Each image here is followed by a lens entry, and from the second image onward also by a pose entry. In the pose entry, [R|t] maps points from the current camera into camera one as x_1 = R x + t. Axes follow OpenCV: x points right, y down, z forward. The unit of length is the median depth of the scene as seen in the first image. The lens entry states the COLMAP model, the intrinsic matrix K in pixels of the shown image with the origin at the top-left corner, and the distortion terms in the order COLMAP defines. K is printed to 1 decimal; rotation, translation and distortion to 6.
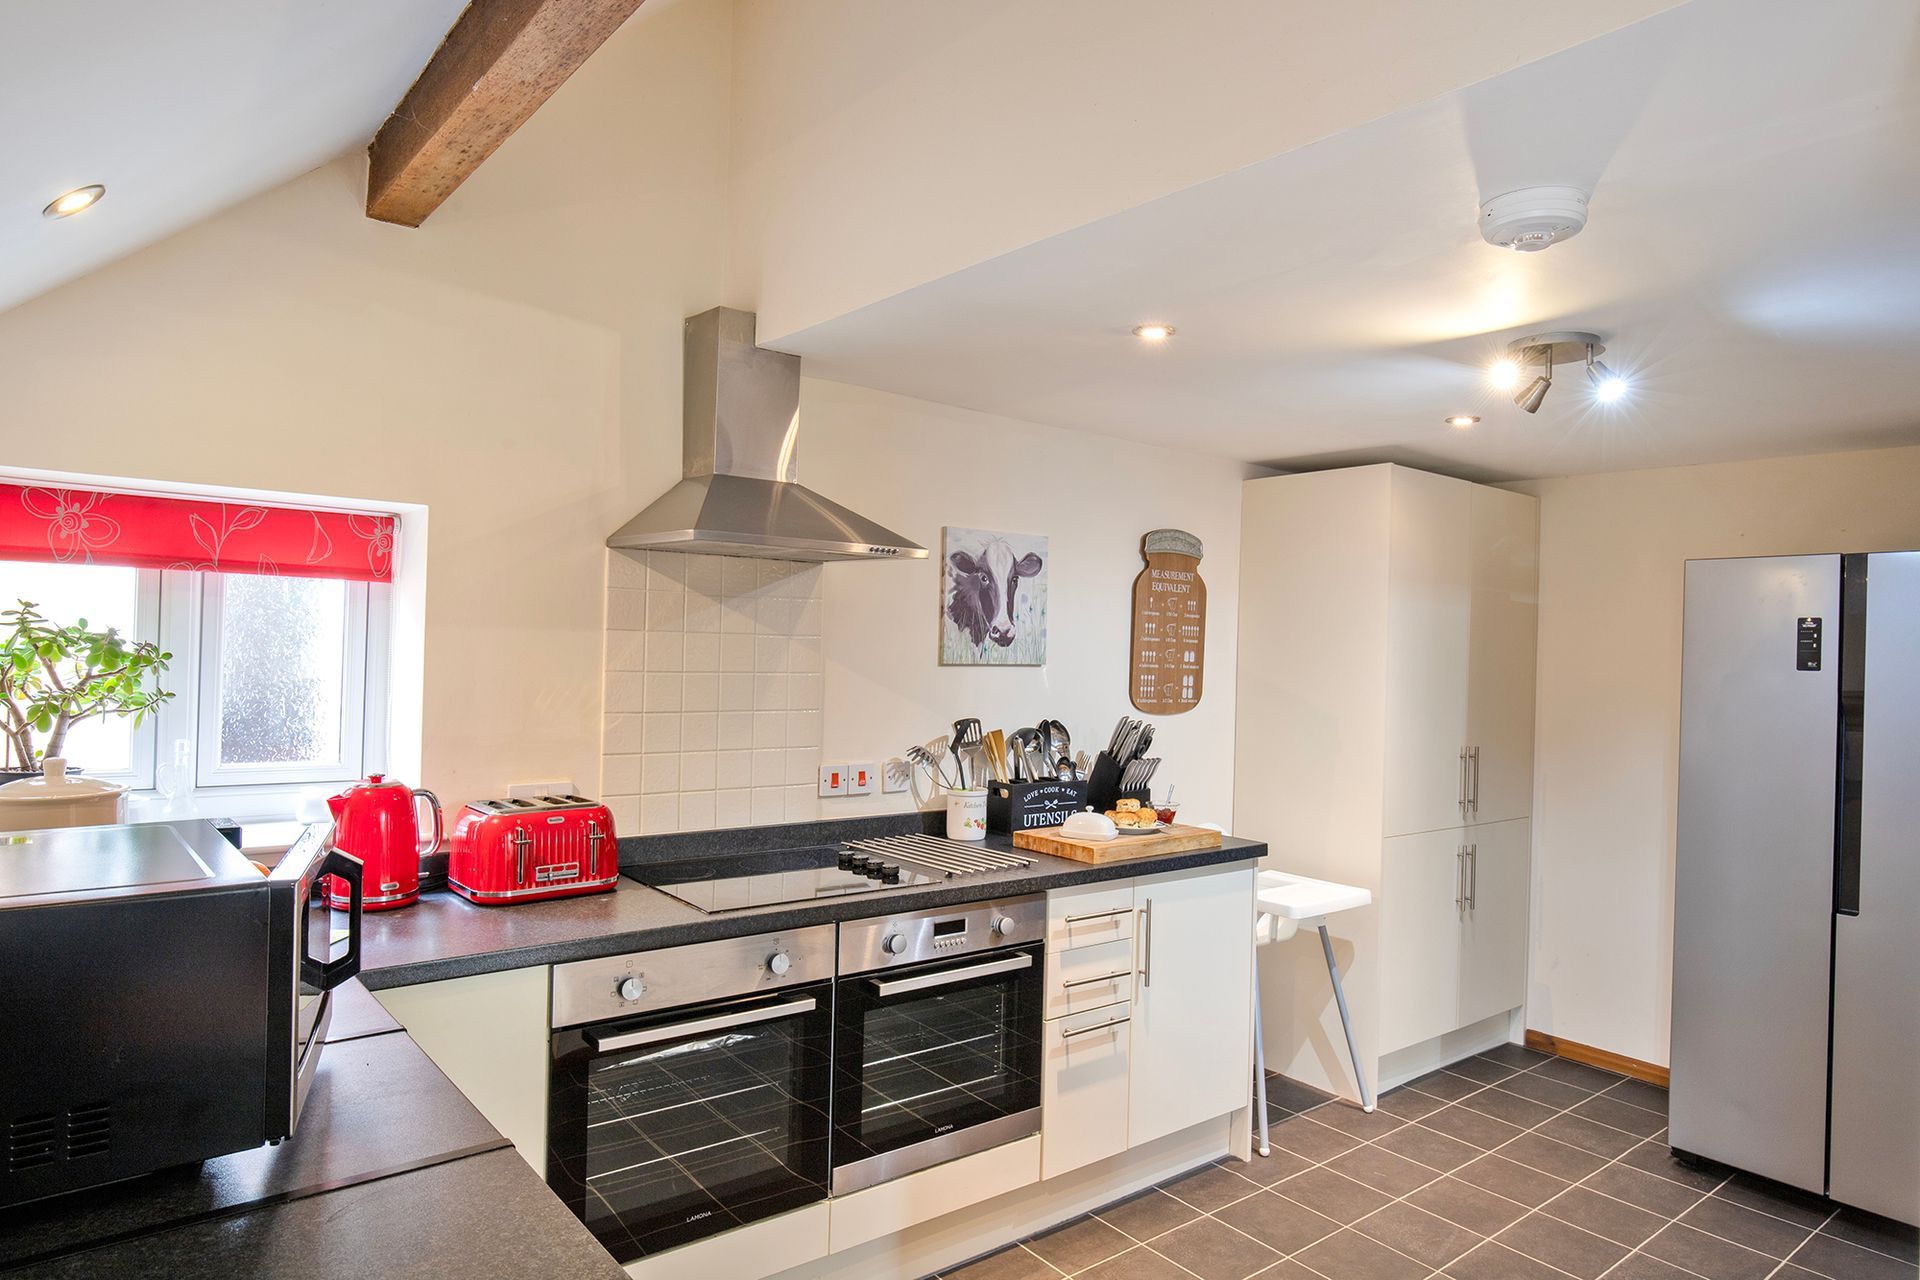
lens RADIAL K [[1152.2, 0, 940.1], [0, 1152.2, 643.4], [0, 0, 1]] dist [-0.003148, -0.001568]
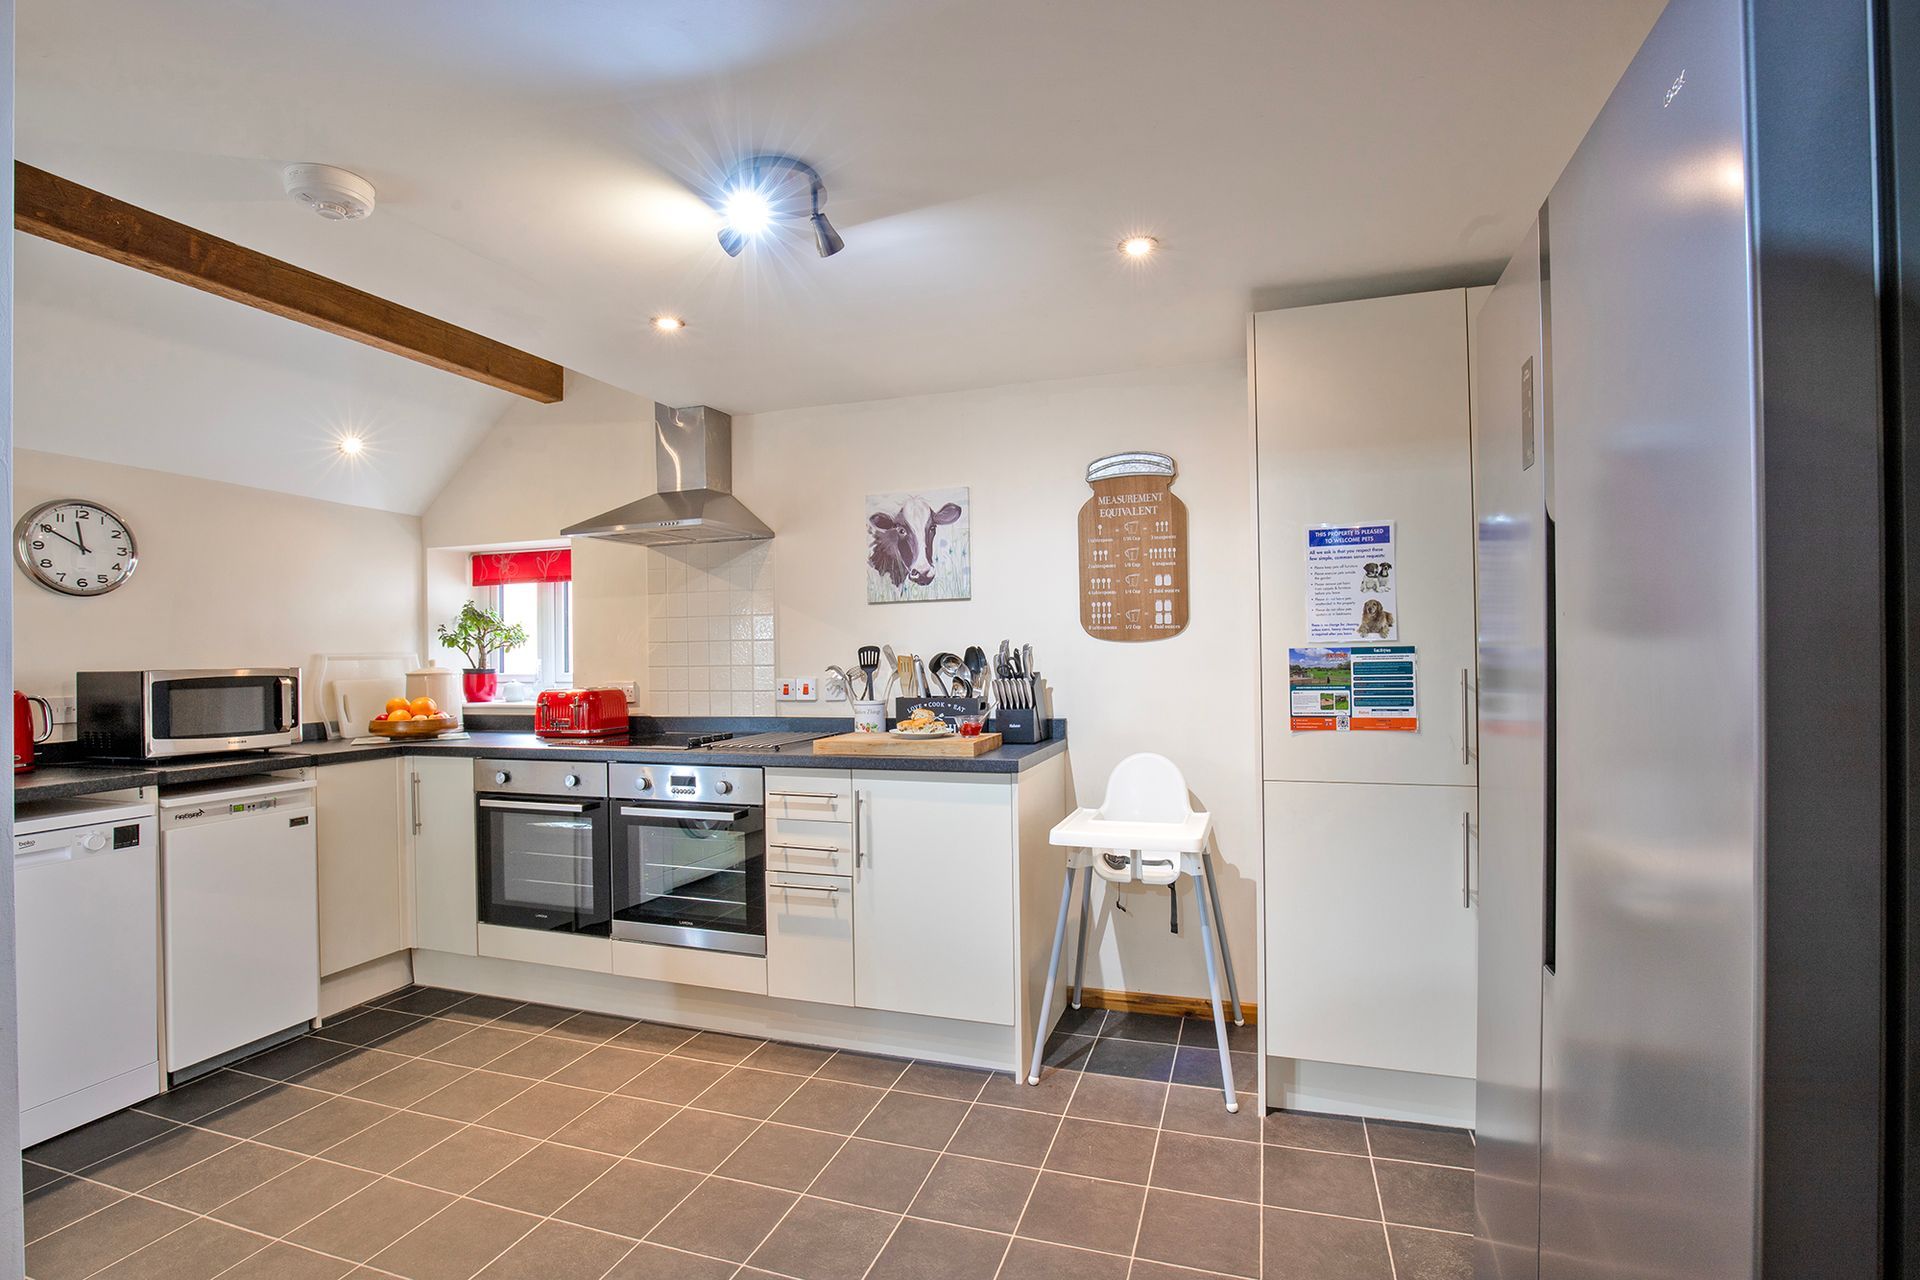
lens RADIAL K [[886.2, 0, 940.8], [0, 886.2, 643.6], [0, 0, 1]] dist [-0.021398, 0.001850]
pose [[0.537232, -0.043714, -0.842301, 0.842034], [0.031967, 0.998994, -0.031457, 0.093244], [0.842829, -0.010026, 0.538089, 0.522119]]
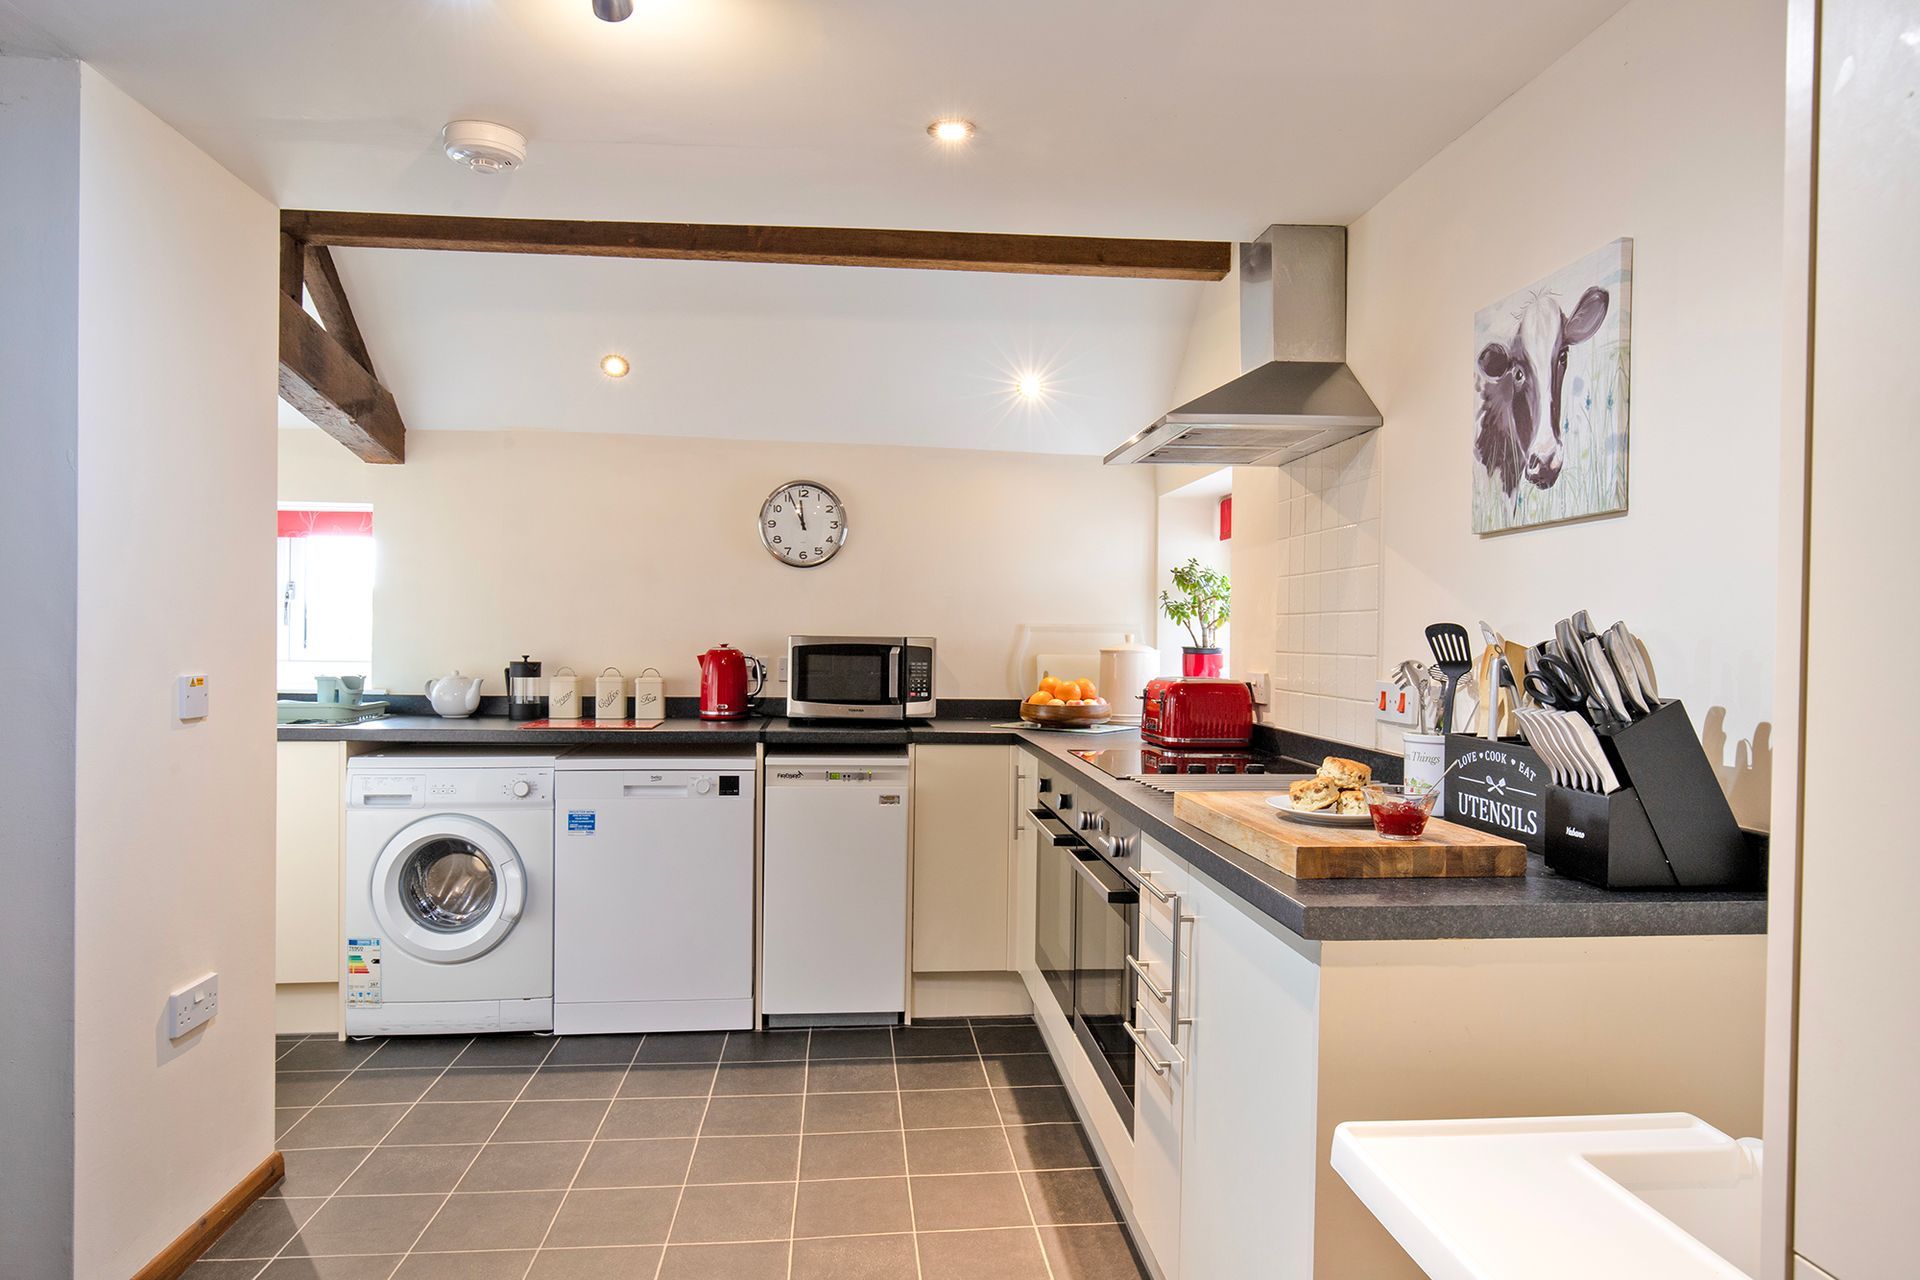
lens RADIAL K [[1152.2, 0, 961.6], [0, 1152.2, 641.6], [0, 0, 1]] dist [-0.003148, -0.001568]
pose [[-0.526765, -0.026802, -0.849588, 0.651504], [-0.025084, 0.999558, -0.015980, 0.089331], [0.849641, 0.012894, -0.527205, 1.058031]]
